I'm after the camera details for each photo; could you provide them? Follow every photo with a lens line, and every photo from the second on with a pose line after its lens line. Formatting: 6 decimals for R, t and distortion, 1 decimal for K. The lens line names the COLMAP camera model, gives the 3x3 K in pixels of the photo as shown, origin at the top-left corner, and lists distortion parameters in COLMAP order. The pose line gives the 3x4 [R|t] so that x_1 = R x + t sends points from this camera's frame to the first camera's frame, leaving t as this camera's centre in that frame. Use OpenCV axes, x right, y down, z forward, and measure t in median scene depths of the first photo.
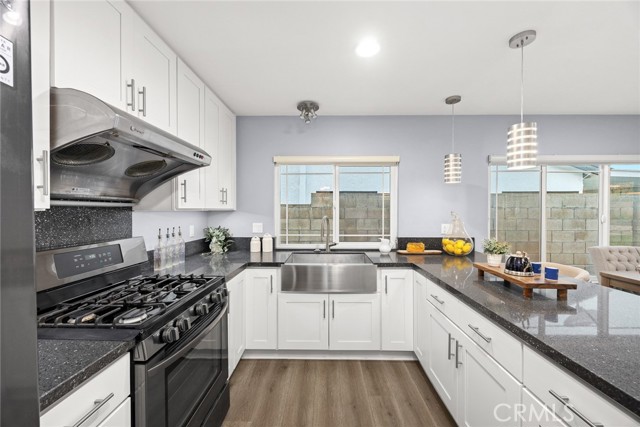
lens RADIAL K [[244.7, 0, 322.0], [0, 244.7, 211.9], [0, 0, 1]] dist [0.000083, 0.000236]
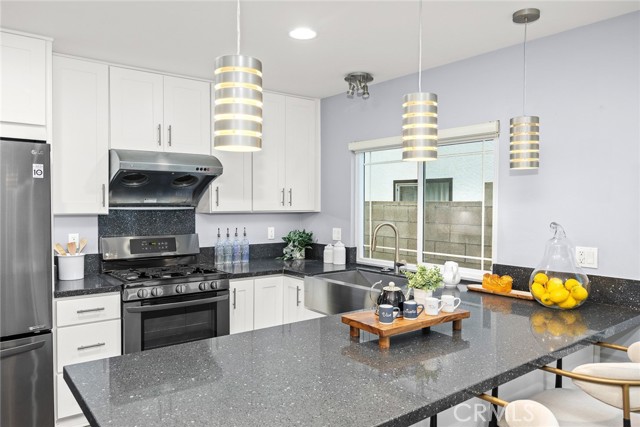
lens RADIAL K [[459.1, 0, 320.0], [0, 459.1, 213.5], [0, 0, 1]] dist [-0.000505, 0.002098]
pose [[0.629173, 0.019996, -0.777008, 0.964445], [-0.008138, 0.999784, 0.019140, -0.034137], [0.777223, -0.005719, 0.629200, 0.006618]]
